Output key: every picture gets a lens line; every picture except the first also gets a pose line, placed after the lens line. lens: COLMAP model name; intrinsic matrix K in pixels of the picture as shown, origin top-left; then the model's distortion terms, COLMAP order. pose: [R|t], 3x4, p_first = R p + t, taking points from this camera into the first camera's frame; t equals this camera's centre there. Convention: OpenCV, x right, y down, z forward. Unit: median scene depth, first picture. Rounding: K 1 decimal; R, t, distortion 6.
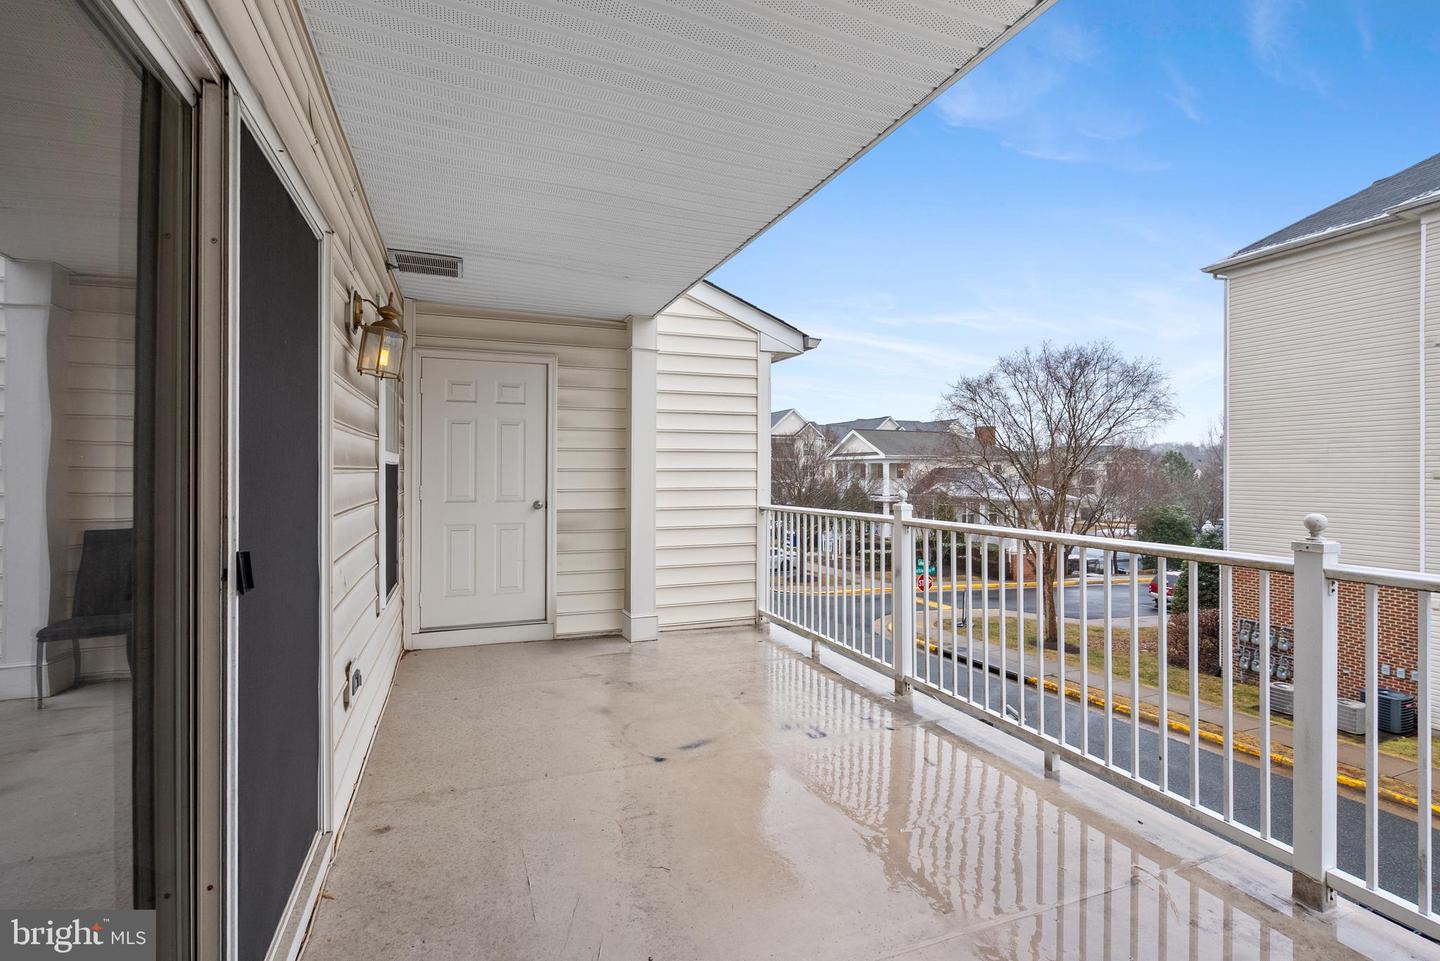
lens RADIAL K [[654.5, 0, 718.3], [0, 654.5, 481.2], [0, 0, 1]] dist [0.000063, 0.000427]
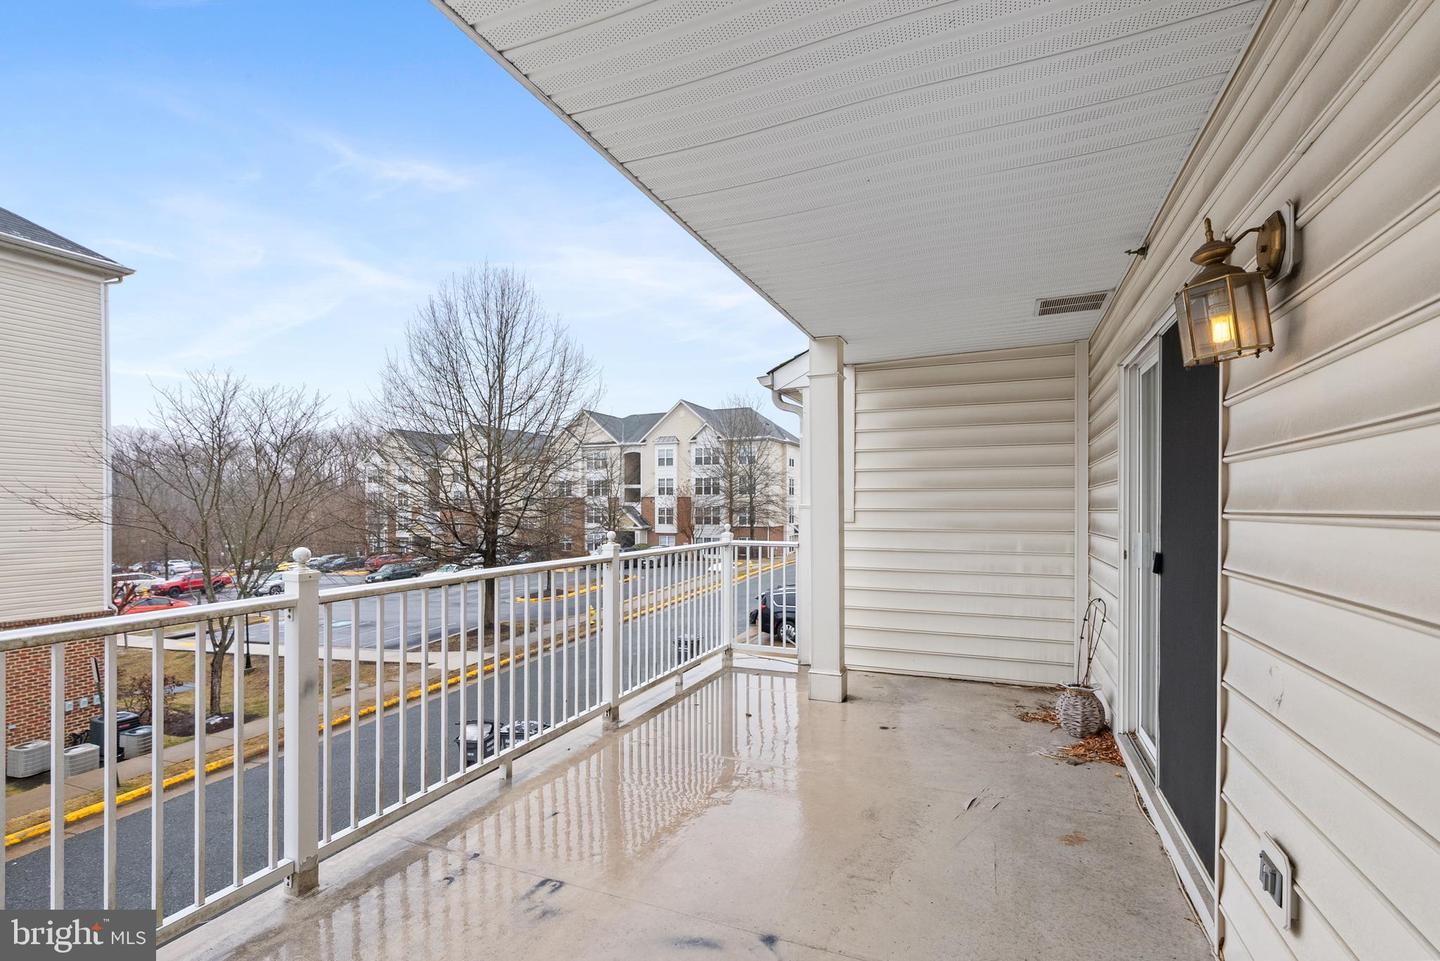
lens RADIAL K [[682.8, 0, 726.8], [0, 682.8, 485.1], [0, 0, 1]] dist [0.003103, 0.000384]
pose [[-0.730719, 0.016743, 0.682473, -0.423357], [0.006734, 0.999827, -0.017318, -0.023572], [-0.682645, -0.008058, -0.730706, 1.201731]]
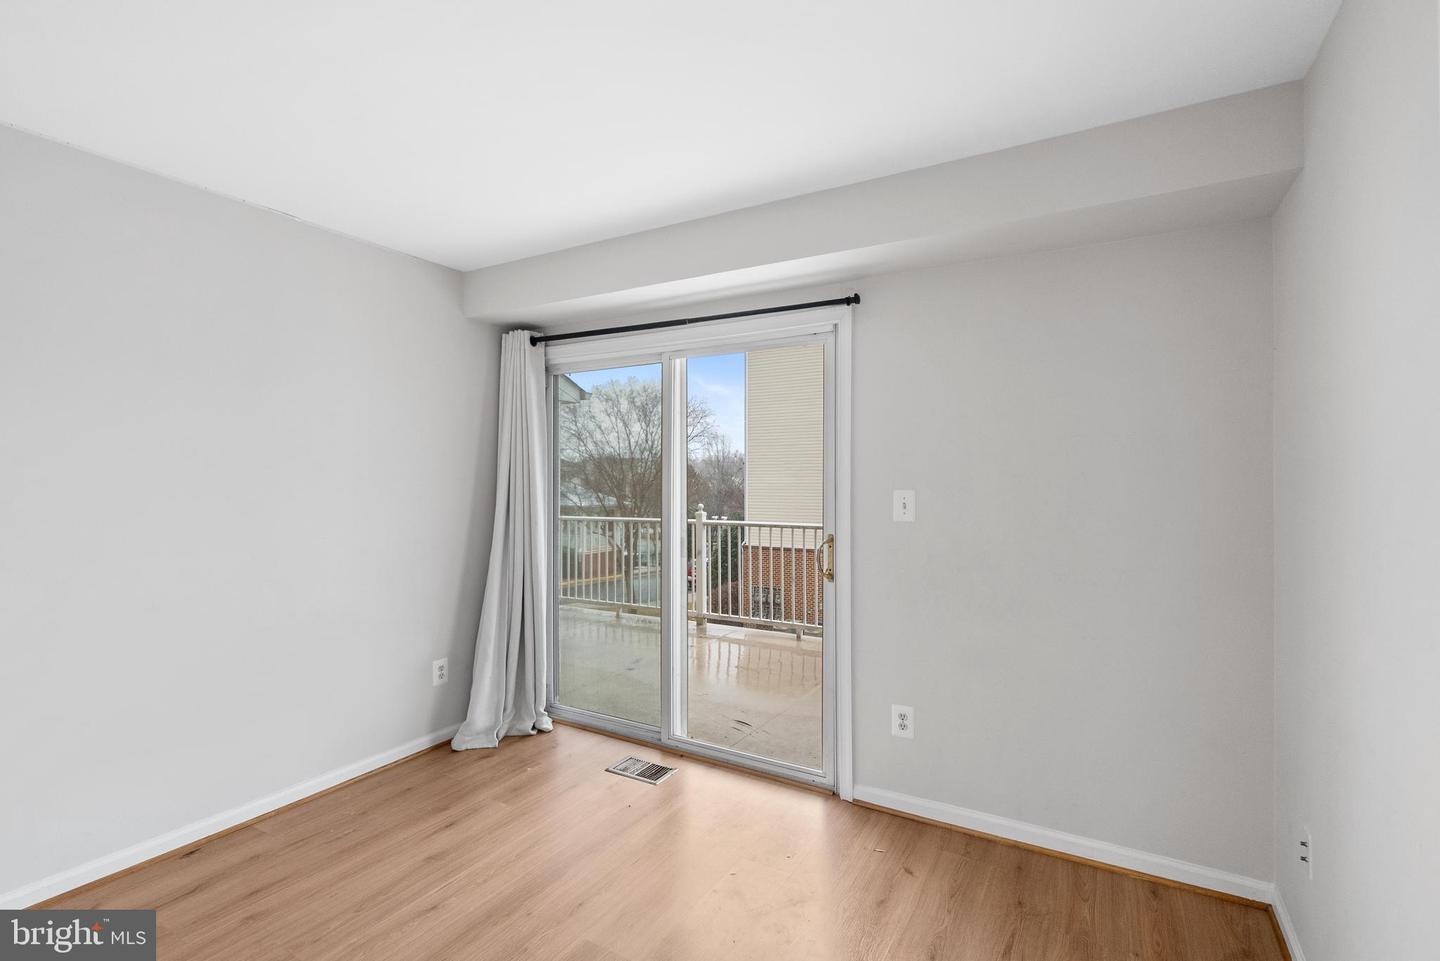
lens RADIAL K [[654.5, 0, 718.3], [0, 654.5, 481.2], [0, 0, 1]] dist [0.000063, 0.000427]
pose [[0.783309, -0.000733, 0.621632, -0.739023], [0.007953, 0.999929, -0.008842, -0.029589], [-0.621582, 0.011870, 0.783259, -0.352103]]
